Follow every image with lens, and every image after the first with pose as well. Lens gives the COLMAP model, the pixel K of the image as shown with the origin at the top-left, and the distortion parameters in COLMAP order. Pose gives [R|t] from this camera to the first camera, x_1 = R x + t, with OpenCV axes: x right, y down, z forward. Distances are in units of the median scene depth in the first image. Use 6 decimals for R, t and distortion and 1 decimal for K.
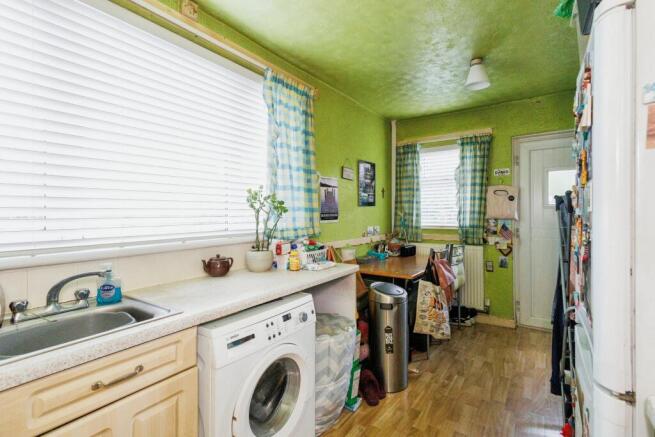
lens RADIAL K [[308.3, 0, 331.2], [0, 308.3, 216.2], [0, 0, 1]] dist [0.003034, 0.000941]
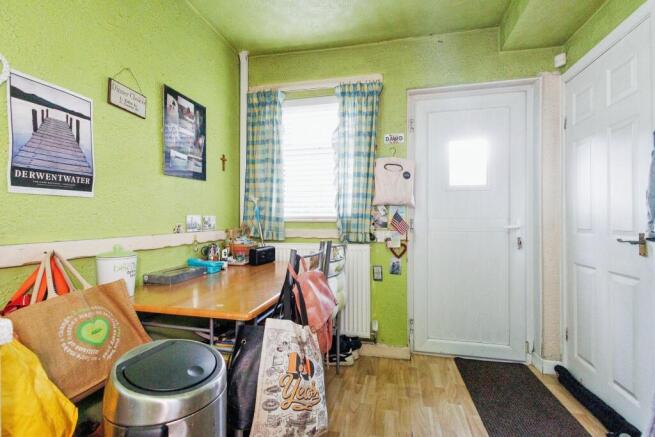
lens RADIAL K [[308.3, 0, 331.2], [0, 308.3, 216.2], [0, 0, 1]] dist [0.003034, 0.000941]
pose [[0.921850, 0.009863, 0.387421, 0.146000], [-0.004775, 0.999889, -0.014095, 0.043780], [-0.387517, 0.011144, 0.921795, 0.399436]]
